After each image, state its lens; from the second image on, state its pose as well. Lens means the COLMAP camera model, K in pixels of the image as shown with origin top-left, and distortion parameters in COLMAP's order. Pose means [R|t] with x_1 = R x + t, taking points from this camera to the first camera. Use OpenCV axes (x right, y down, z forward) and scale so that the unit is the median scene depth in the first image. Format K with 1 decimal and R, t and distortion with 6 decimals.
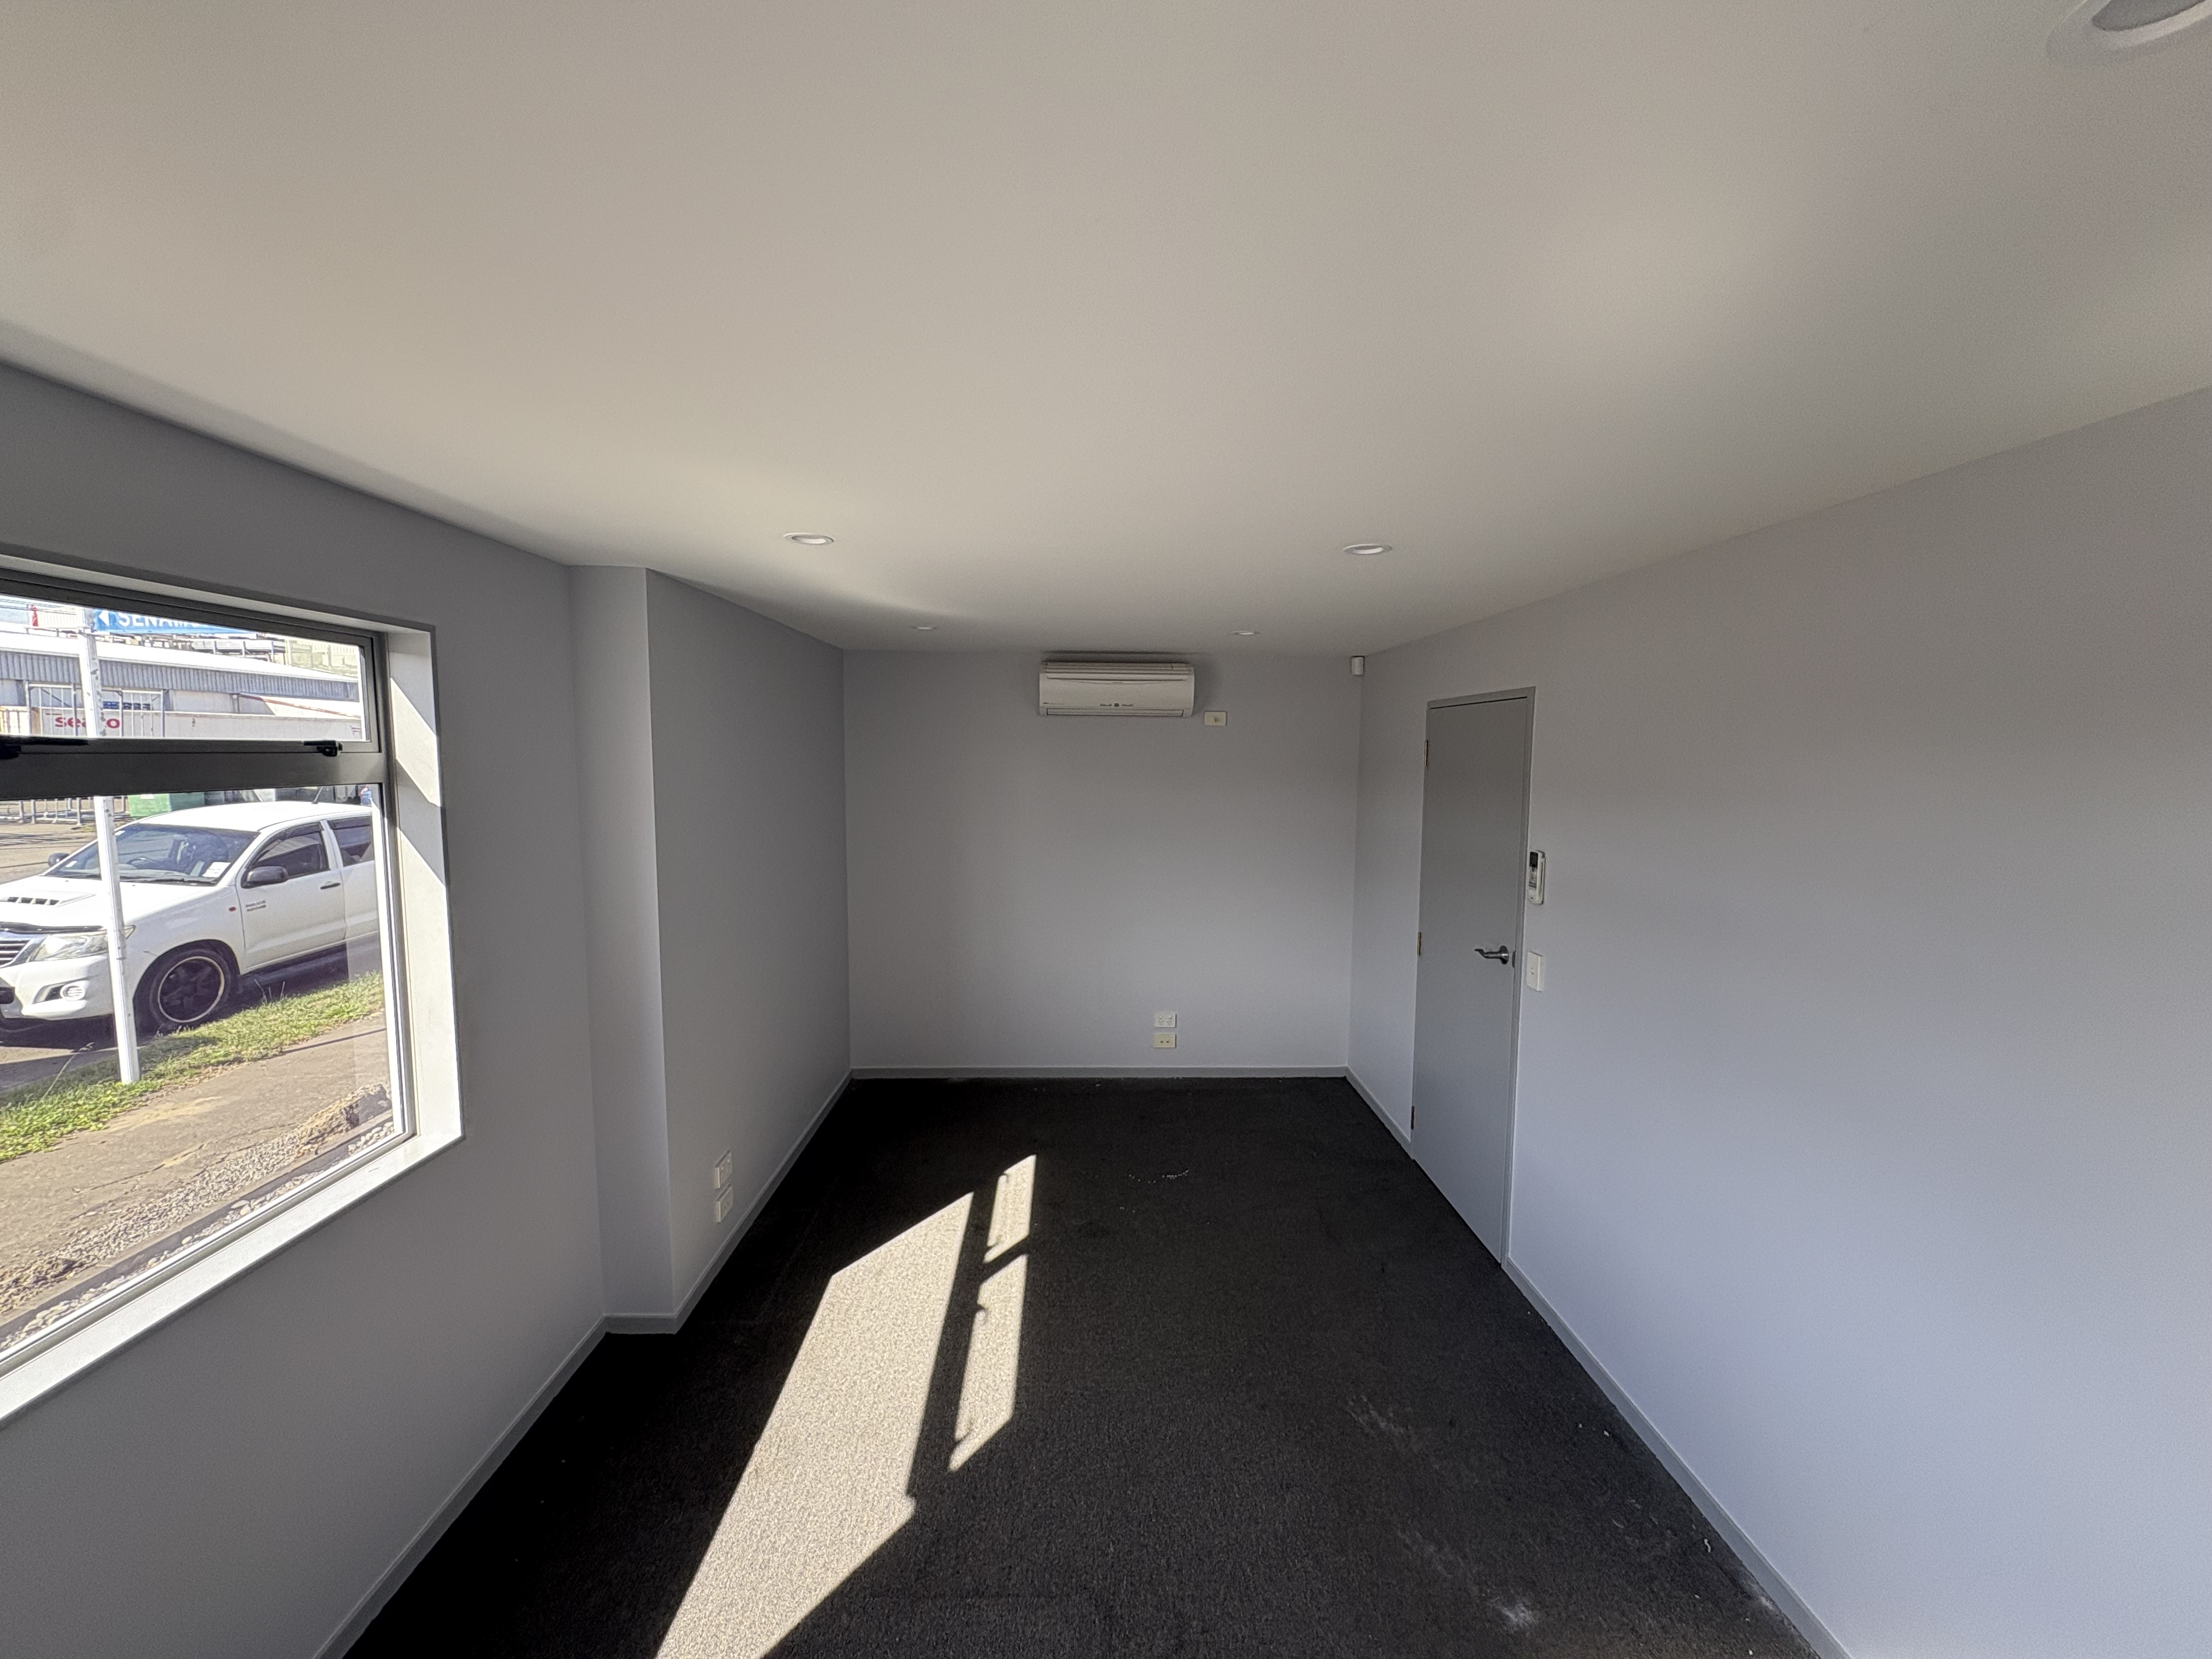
lens RADIAL K [[878.8, 0, 1102.8], [0, 878.8, 830.4], [0, 0, 1]] dist [0.001305, 0.000264]
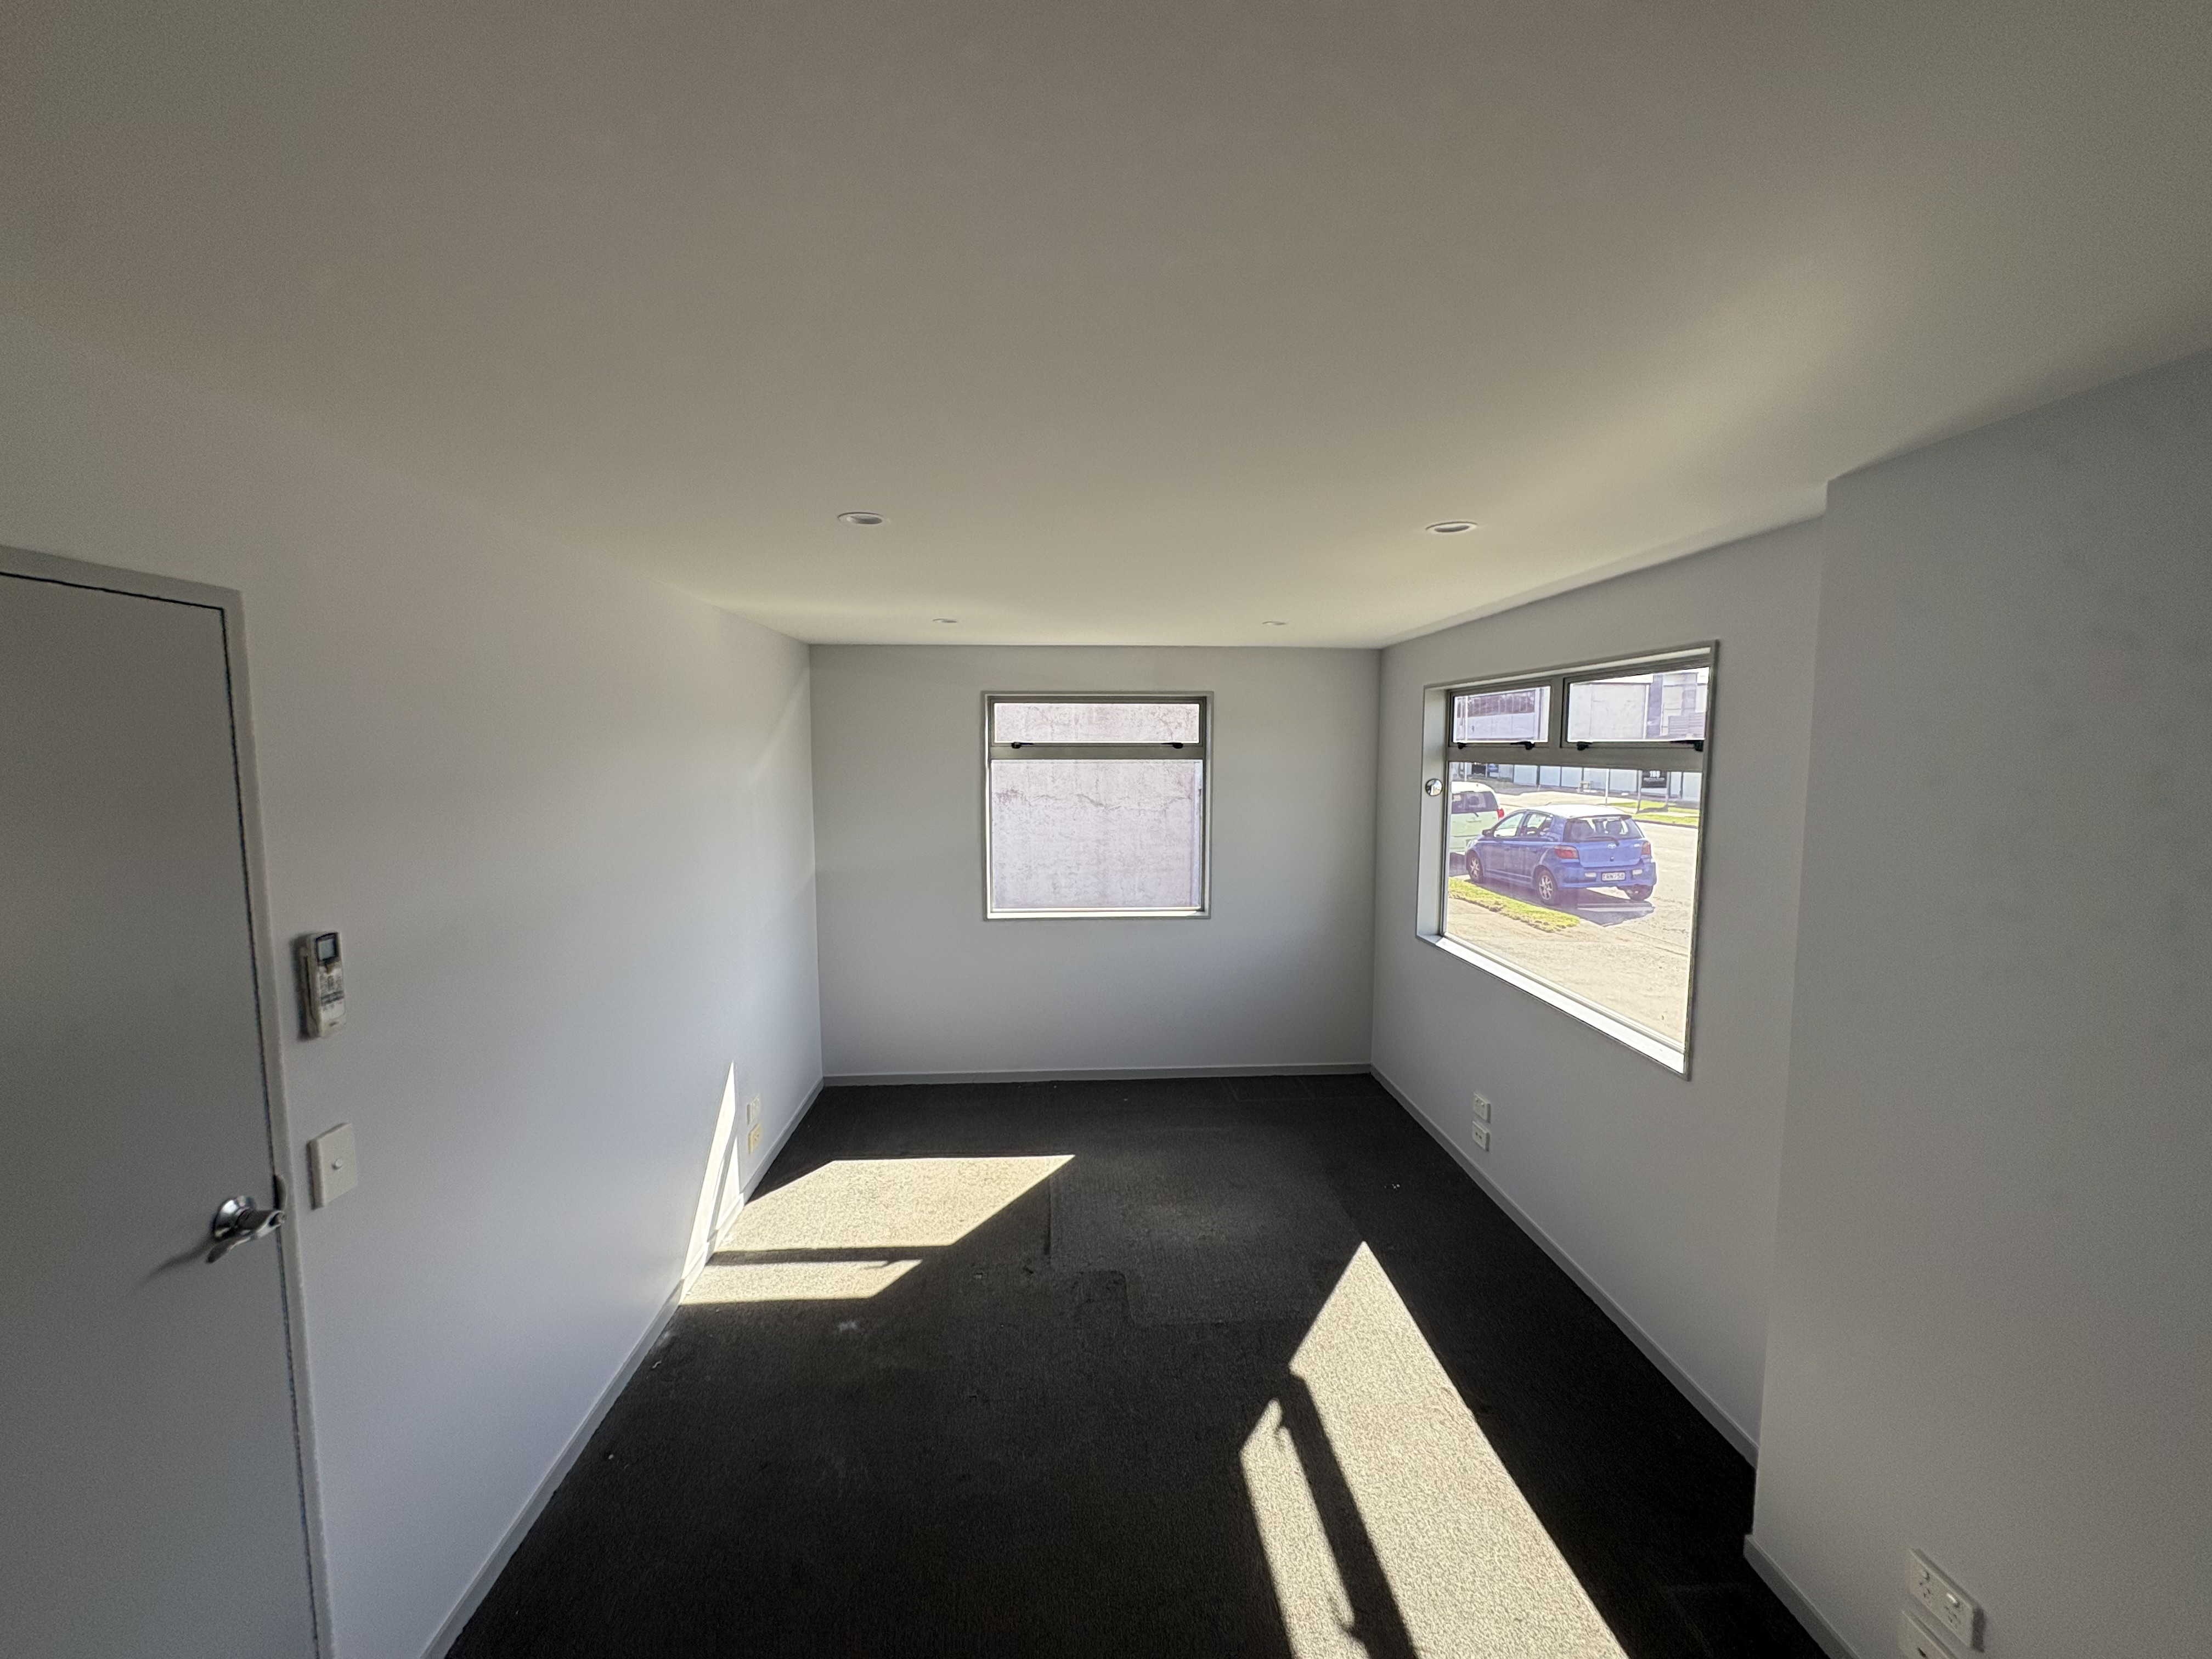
lens RADIAL K [[878.8, 0, 1102.8], [0, 878.8, 830.4], [0, 0, 1]] dist [0.001305, 0.000264]
pose [[-0.999475, -0.004671, -0.032053, 0.077843], [-0.010523, 0.982695, 0.184929, -0.163962], [0.030635, 0.185170, -0.982229, 1.852777]]
